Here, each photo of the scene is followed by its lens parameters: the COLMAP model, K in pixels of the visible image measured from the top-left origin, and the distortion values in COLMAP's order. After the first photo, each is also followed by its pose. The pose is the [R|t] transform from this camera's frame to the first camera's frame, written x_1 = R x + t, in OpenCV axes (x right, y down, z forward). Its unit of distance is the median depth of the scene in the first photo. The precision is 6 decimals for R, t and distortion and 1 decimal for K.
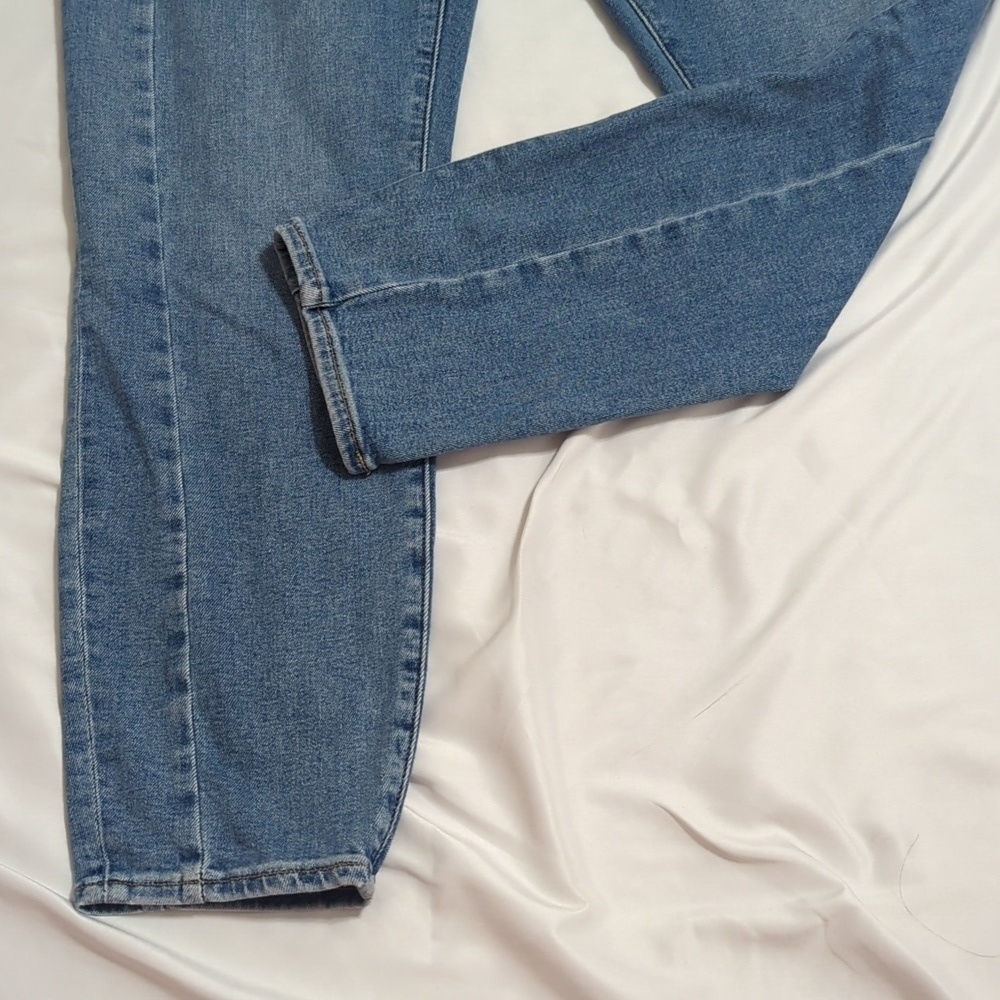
lens RADIAL K [[1638.7, 0, 500.0], [0, 1638.7, 500.0], [0, 0, 1]] dist [0.163568, -0.736080]
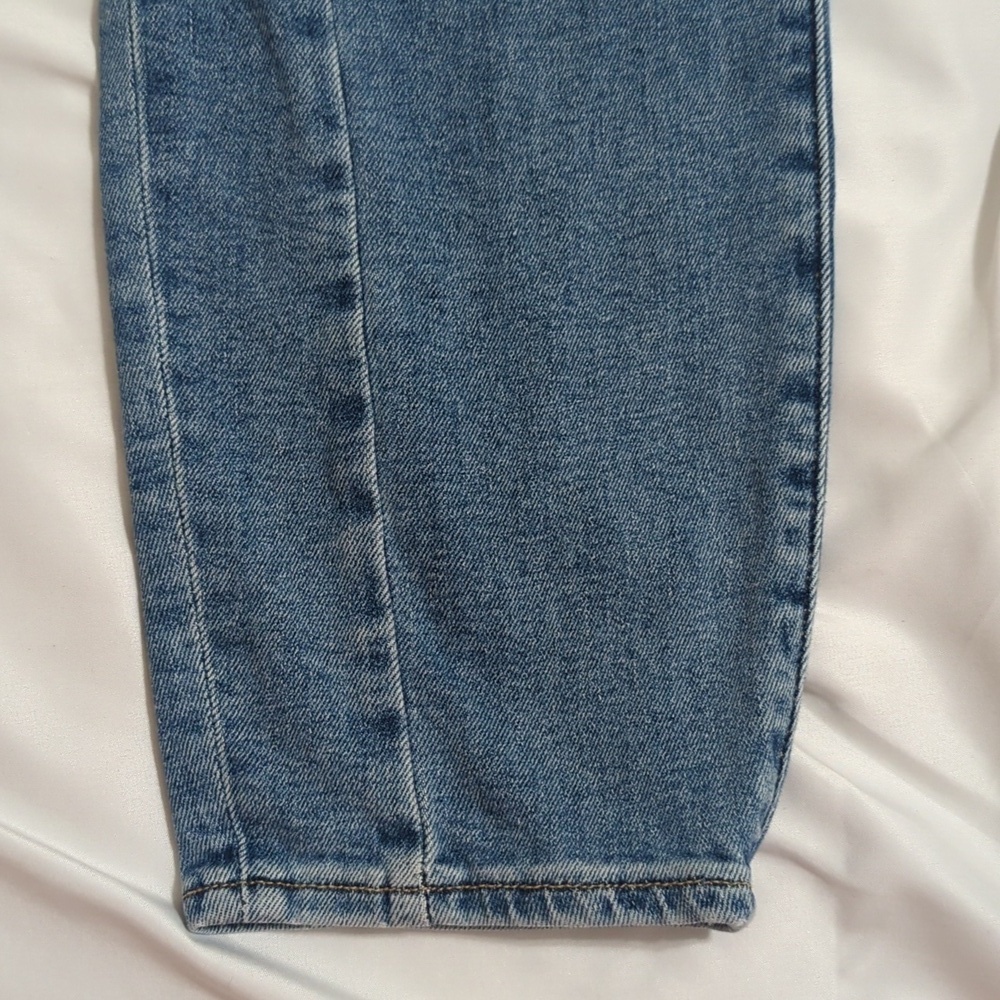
lens RADIAL K [[1638.7, 0, 500.0], [0, 1638.7, 500.0], [0, 0, 1]] dist [0.163568, -0.736080]
pose [[0.998789, 0.019226, 0.045291, -0.173182], [-0.032507, 0.948834, 0.314097, -0.053399], [-0.036935, -0.315189, 0.948310, 0.504276]]
